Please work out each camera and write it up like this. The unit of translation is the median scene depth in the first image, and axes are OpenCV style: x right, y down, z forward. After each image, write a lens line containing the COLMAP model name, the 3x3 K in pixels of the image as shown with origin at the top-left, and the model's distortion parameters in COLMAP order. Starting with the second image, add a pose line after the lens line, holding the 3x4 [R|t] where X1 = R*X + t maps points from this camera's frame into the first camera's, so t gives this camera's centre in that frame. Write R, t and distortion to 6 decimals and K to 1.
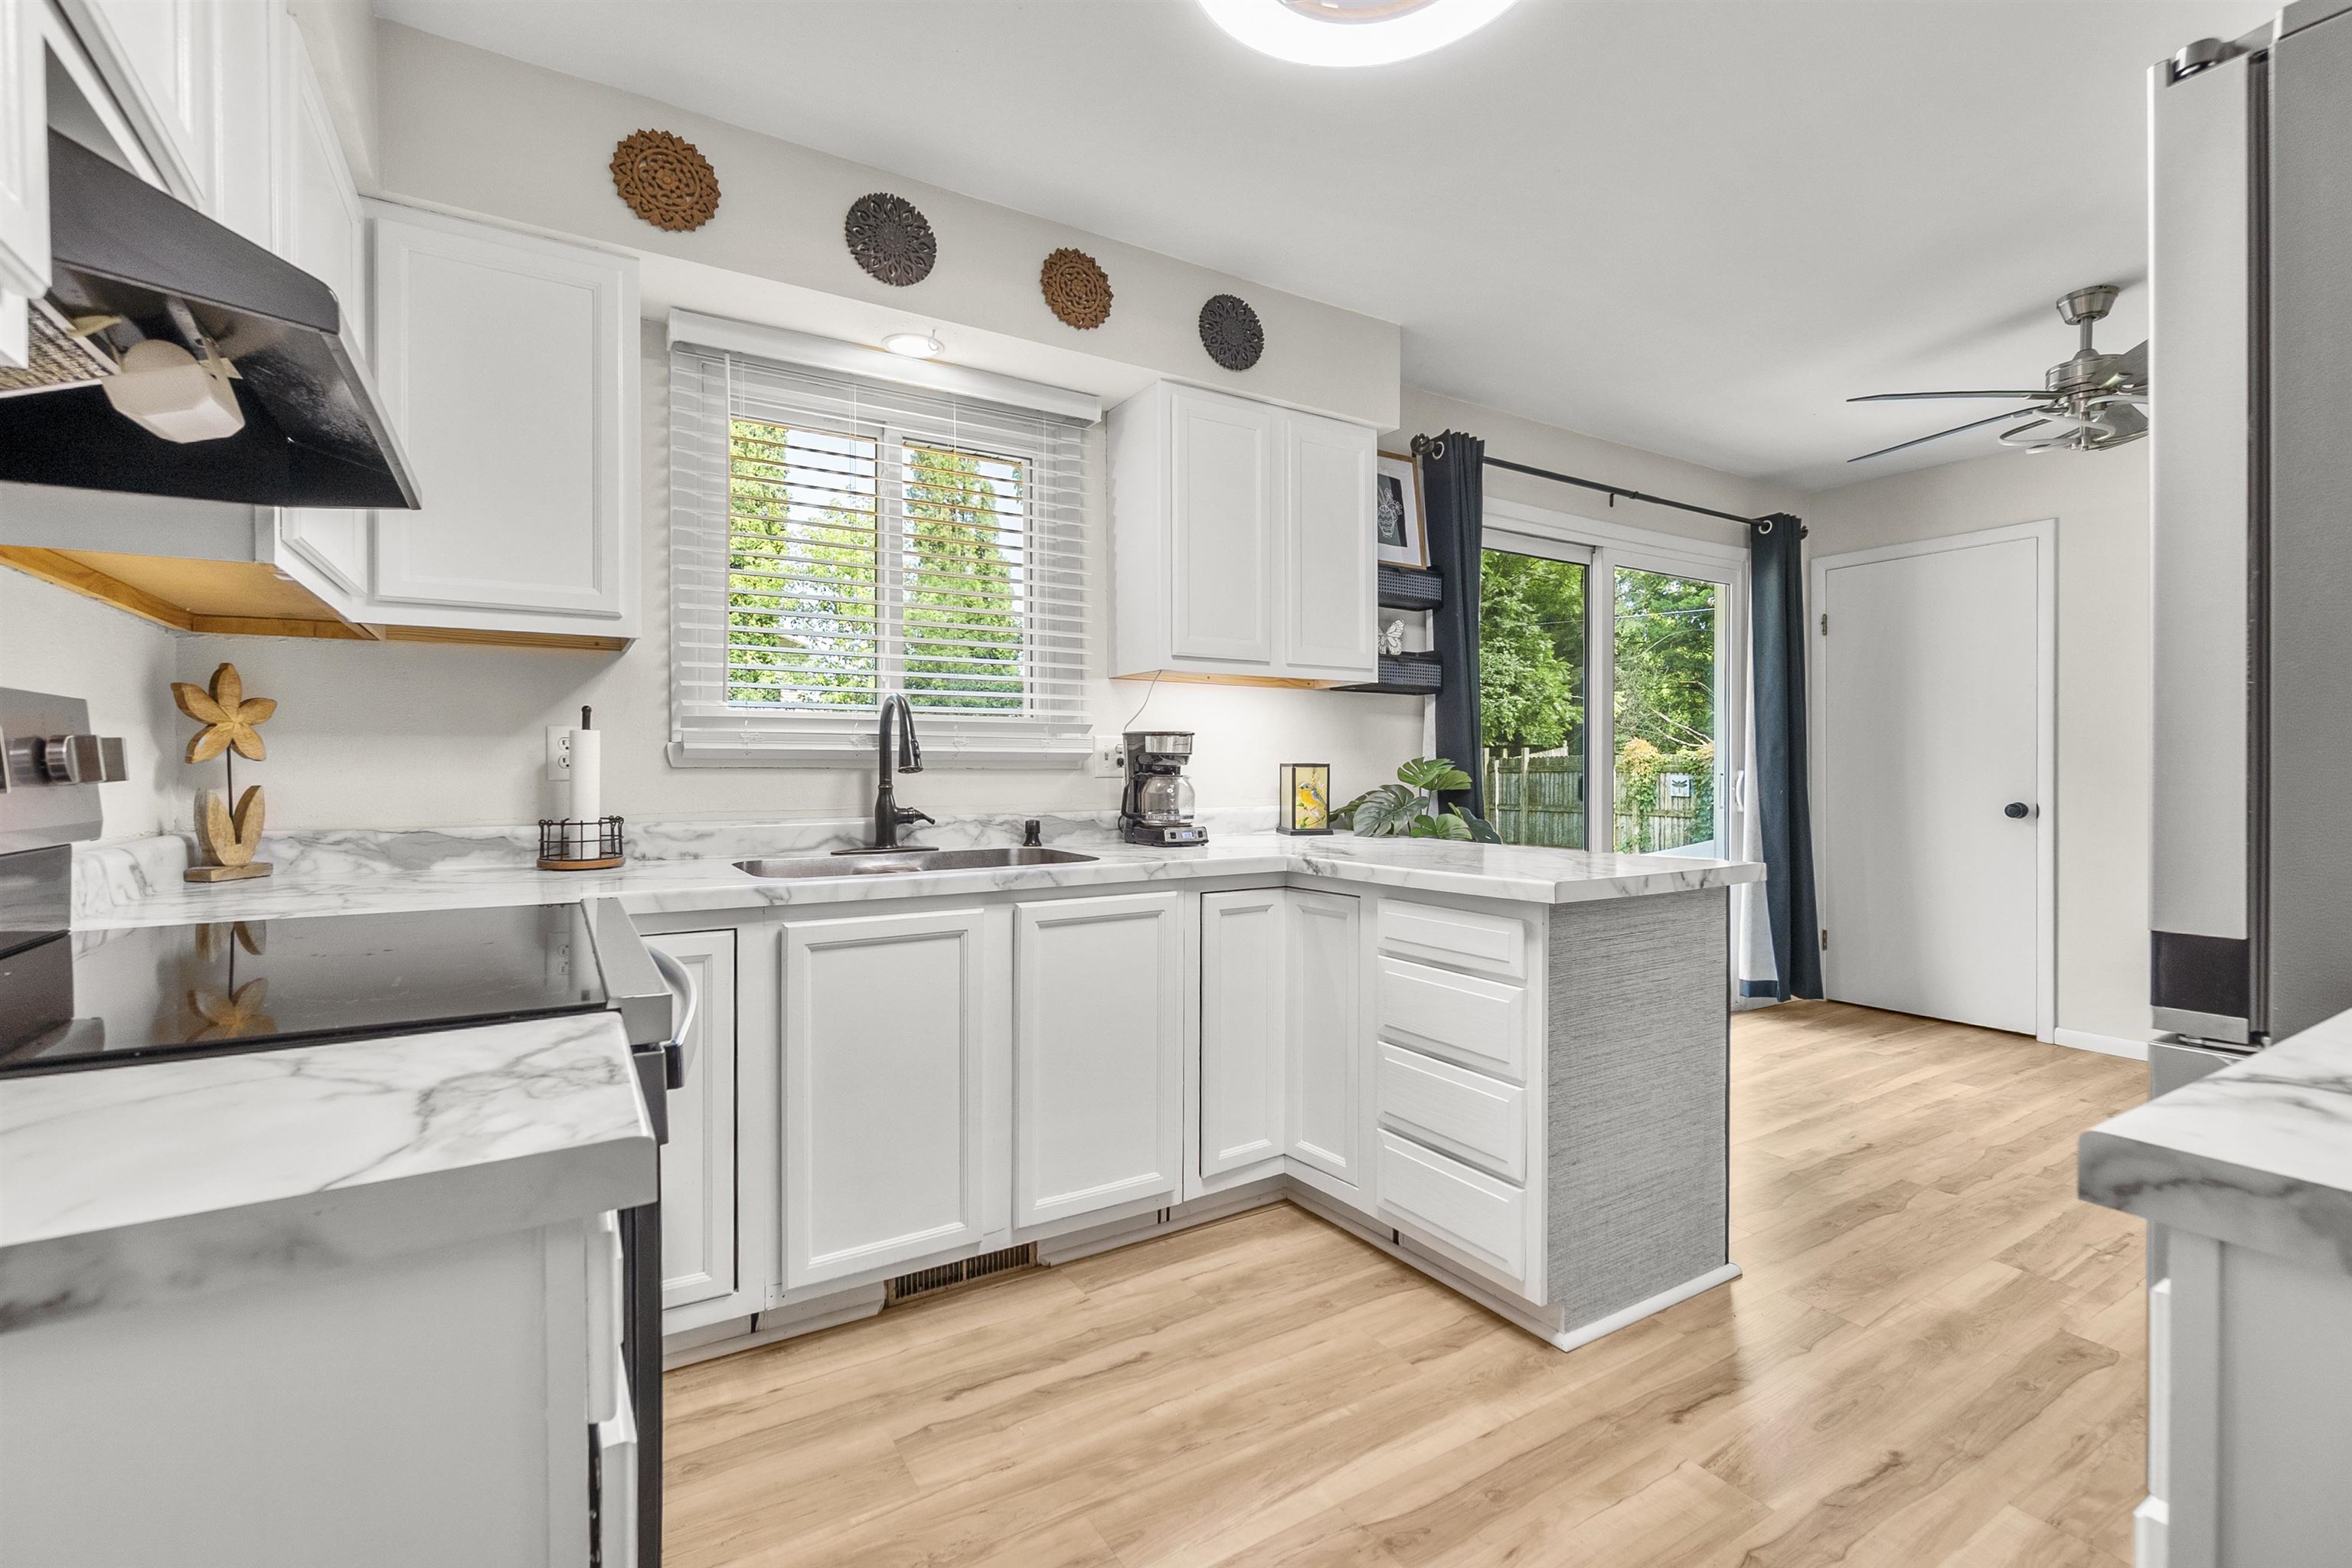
lens RADIAL K [[1020.8, 0, 1187.6], [0, 1020.8, 781.5], [0, 0, 1]] dist [-0.008197, 0.001902]
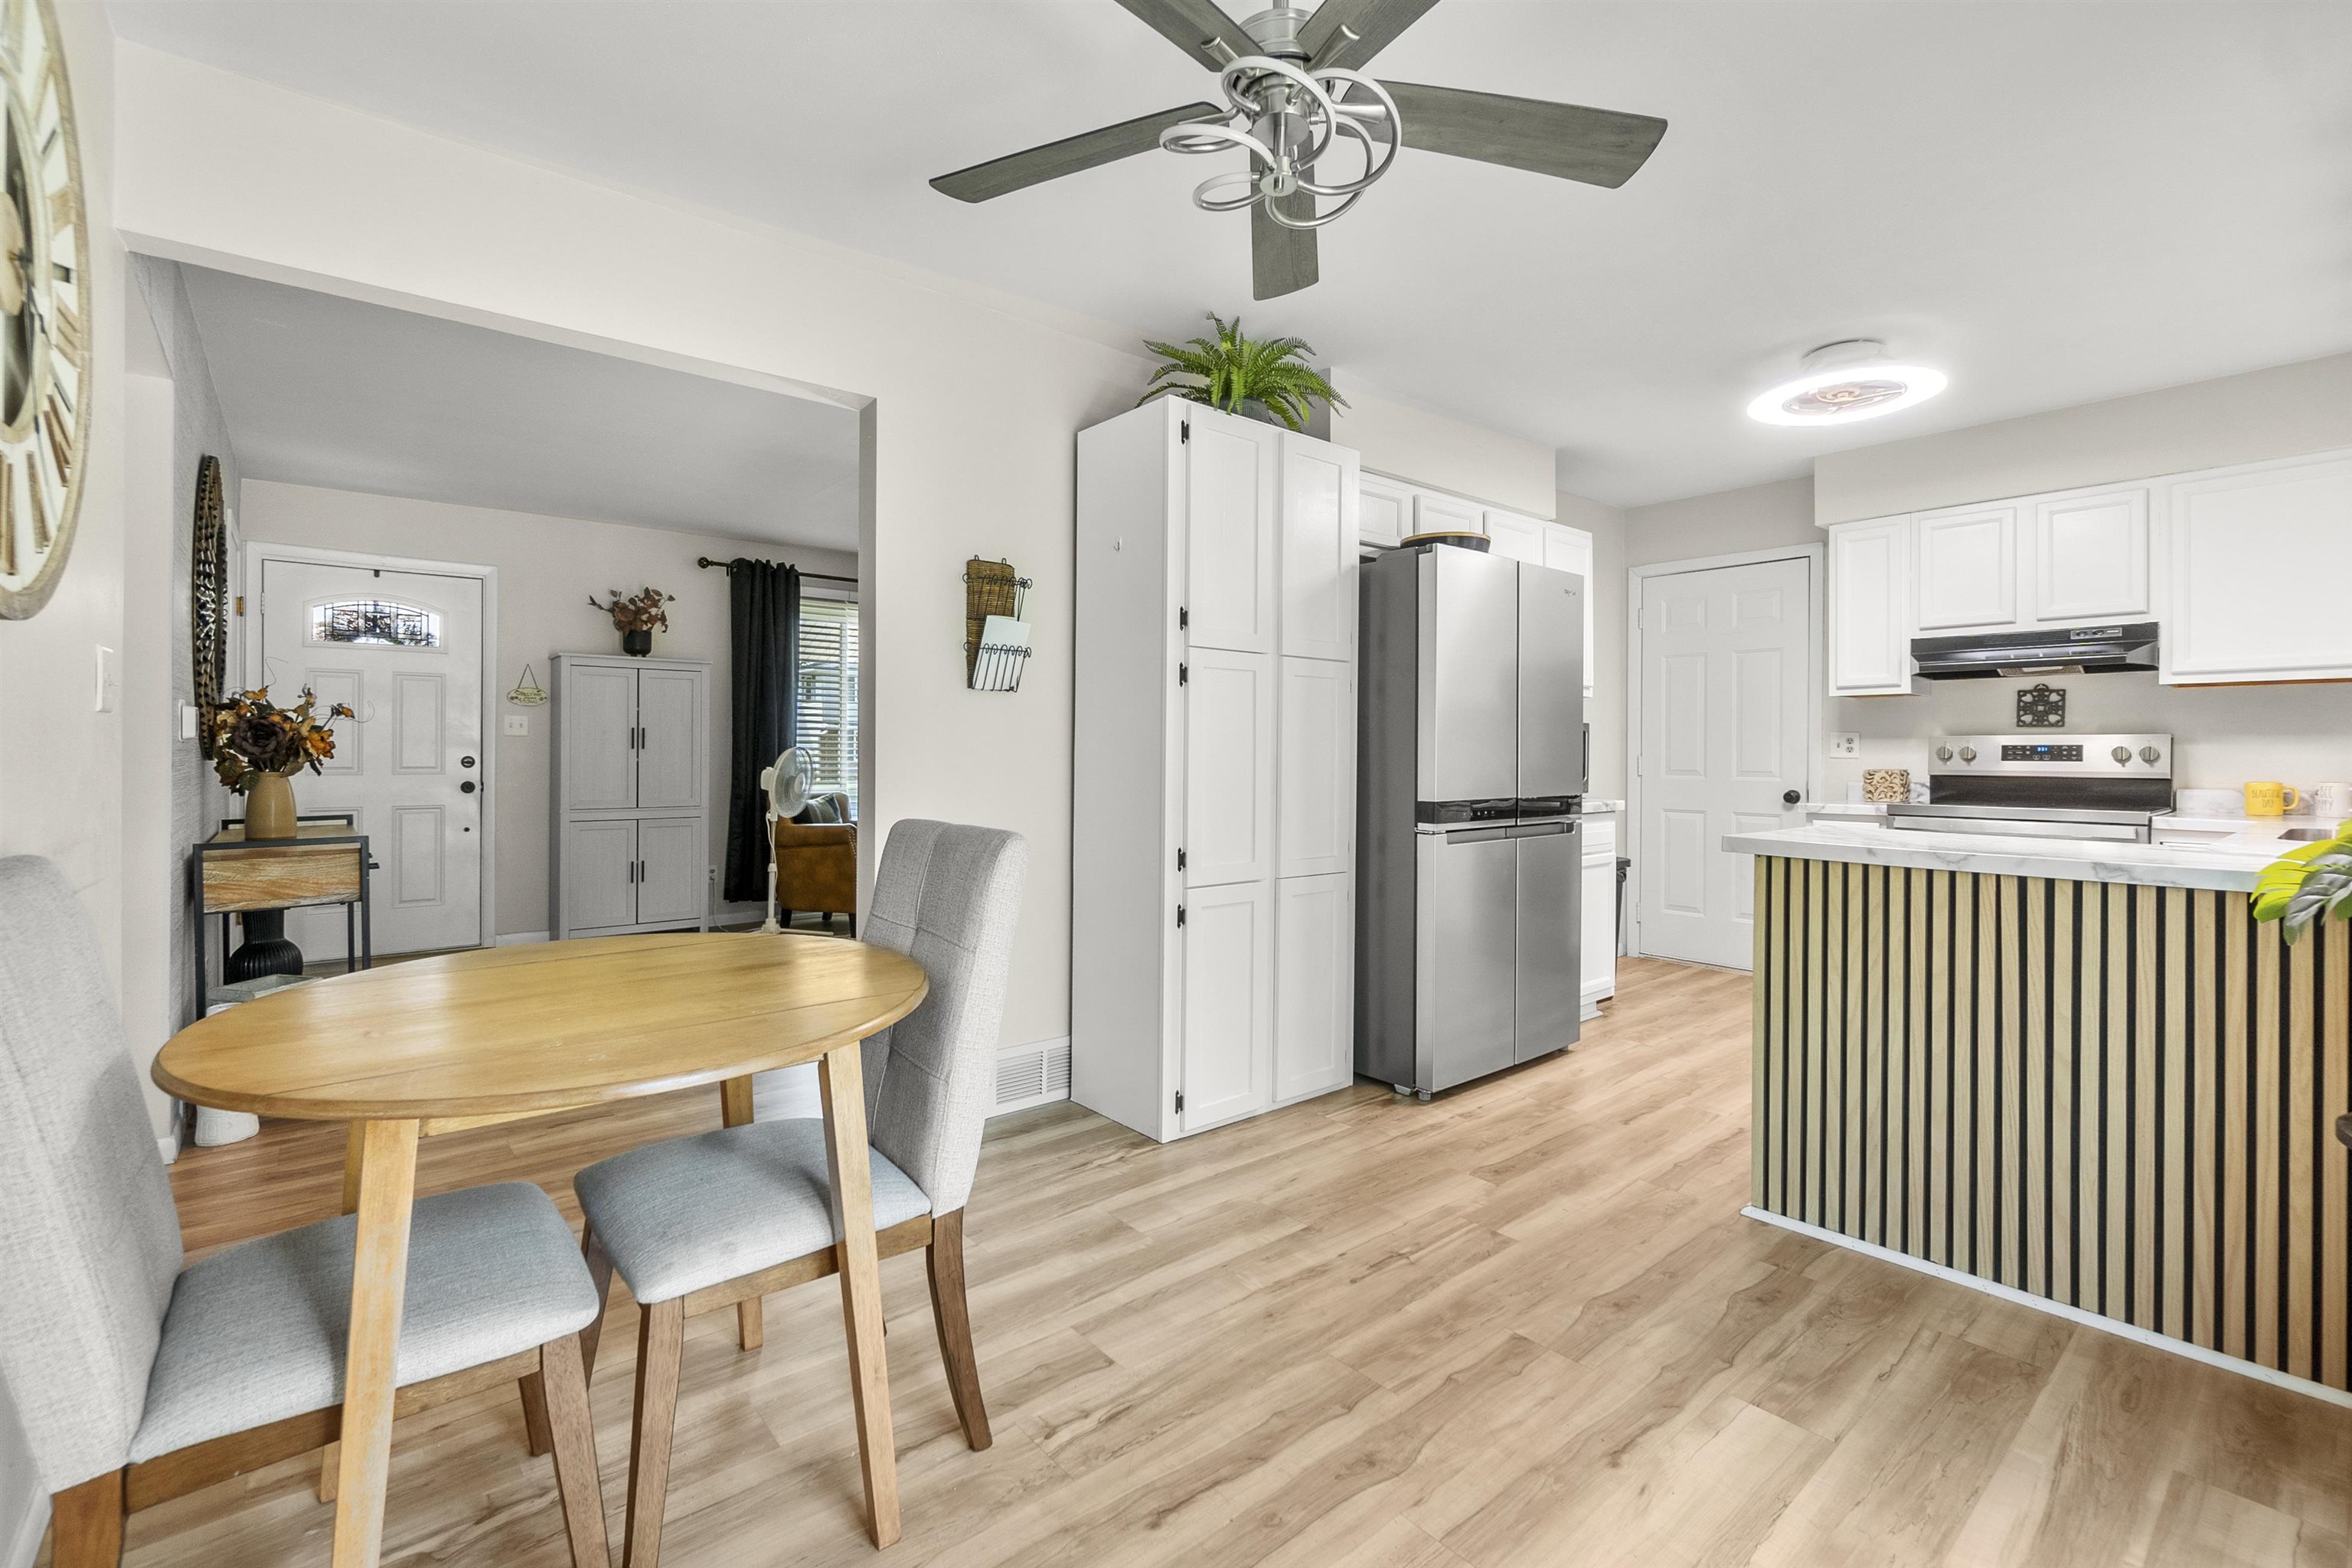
lens RADIAL K [[1020.8, 0, 1167.5], [0, 1020.8, 756.5], [0, 0, 1]] dist [-0.008197, 0.001902]
pose [[-0.990650, -0.002415, -0.136407, 0.812283], [-0.004111, 0.999918, 0.012151, -0.012432], [0.136366, 0.012598, -0.990578, 1.239211]]
